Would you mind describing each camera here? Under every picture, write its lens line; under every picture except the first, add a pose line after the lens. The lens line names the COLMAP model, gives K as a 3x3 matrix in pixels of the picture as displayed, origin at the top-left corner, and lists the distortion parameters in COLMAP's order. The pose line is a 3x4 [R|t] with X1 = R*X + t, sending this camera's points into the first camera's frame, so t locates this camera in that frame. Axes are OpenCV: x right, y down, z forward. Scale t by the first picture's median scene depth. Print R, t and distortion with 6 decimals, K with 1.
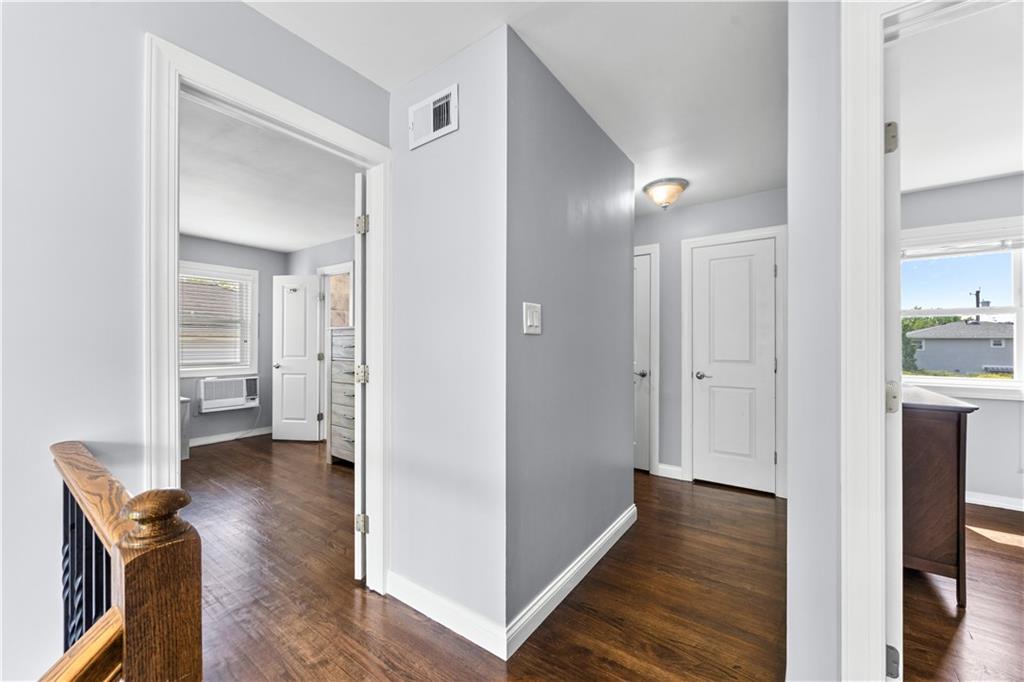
lens RADIAL K [[395.4, 0, 510.2], [0, 395.4, 340.5], [0, 0, 1]] dist [-0.002564, -0.000242]
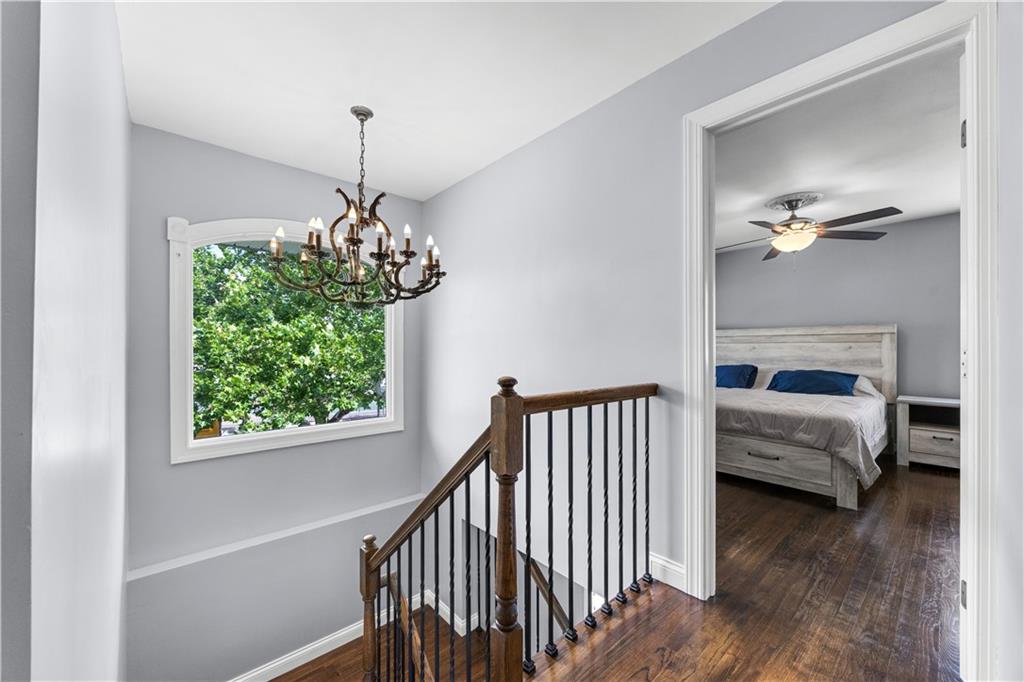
lens RADIAL K [[395.4, 0, 508.7], [0, 395.4, 345.9], [0, 0, 1]] dist [-0.002564, -0.000242]
pose [[-0.199838, -0.001028, -0.979828, 0.510337], [0.000889, 0.999999, -0.001230, 0.067644], [0.979829, -0.001117, -0.199837, 0.506613]]
